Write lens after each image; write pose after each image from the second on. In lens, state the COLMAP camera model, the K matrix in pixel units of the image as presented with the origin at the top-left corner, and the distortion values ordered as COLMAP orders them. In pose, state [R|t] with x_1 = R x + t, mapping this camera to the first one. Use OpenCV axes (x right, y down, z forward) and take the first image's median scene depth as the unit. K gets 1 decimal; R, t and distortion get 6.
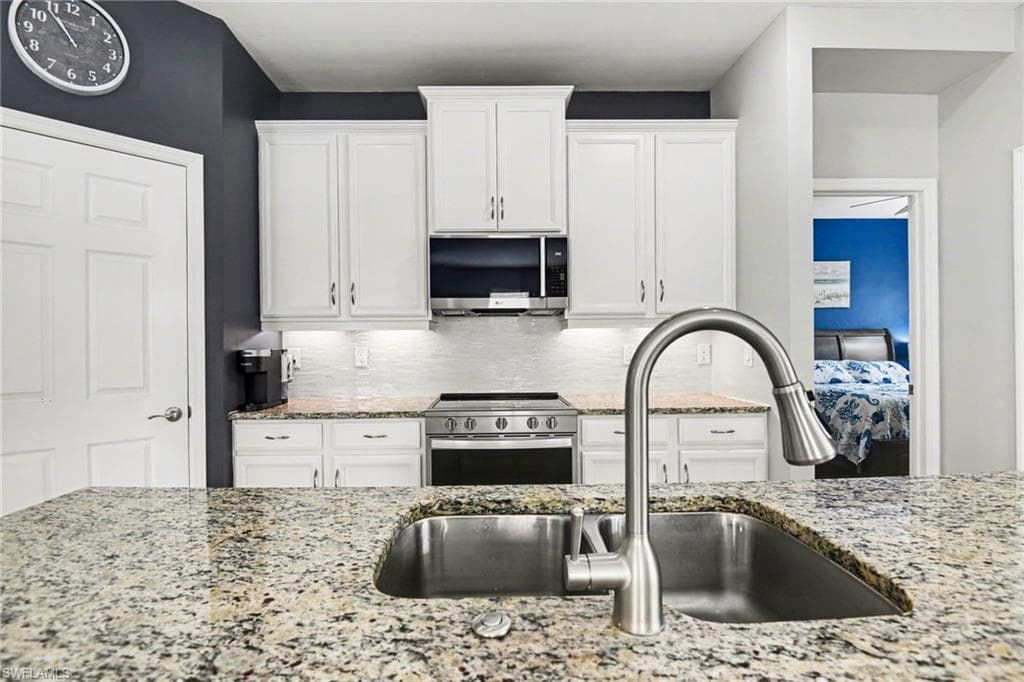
lens RADIAL K [[477.7, 0, 511.7], [0, 477.7, 352.3], [0, 0, 1]] dist [-0.016692, -0.012602]
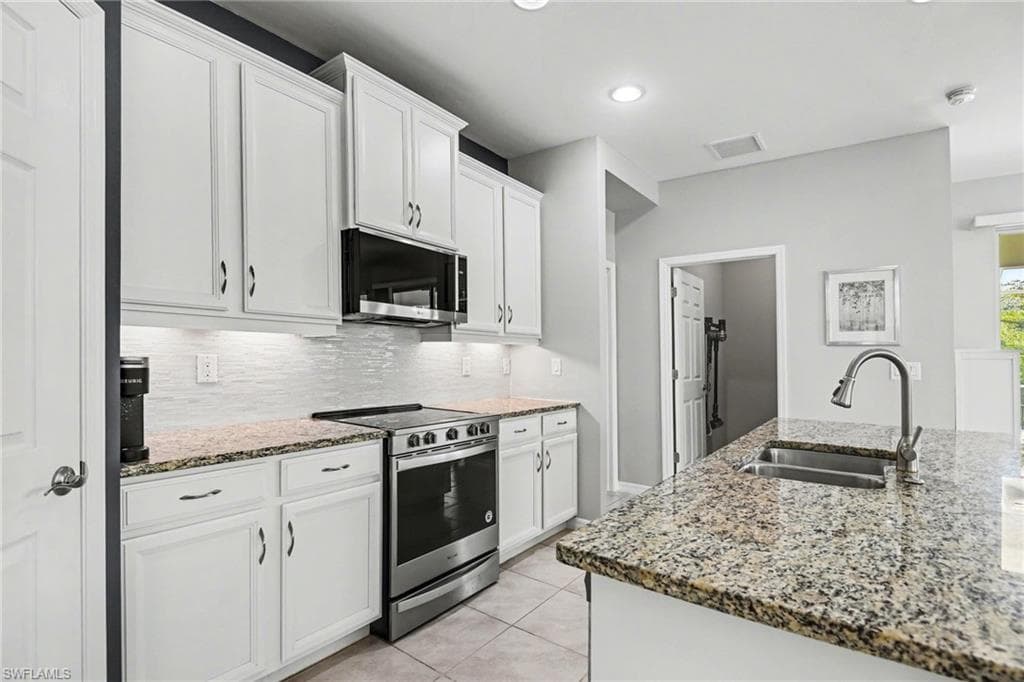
lens RADIAL K [[477.7, 0, 511.7], [0, 477.7, 352.3], [0, 0, 1]] dist [-0.016692, -0.012602]
pose [[0.605518, 0.026859, 0.795378, -0.741996], [-0.008176, 0.999588, -0.027530, 0.002116], [-0.795789, 0.010167, 0.605488, 0.277727]]
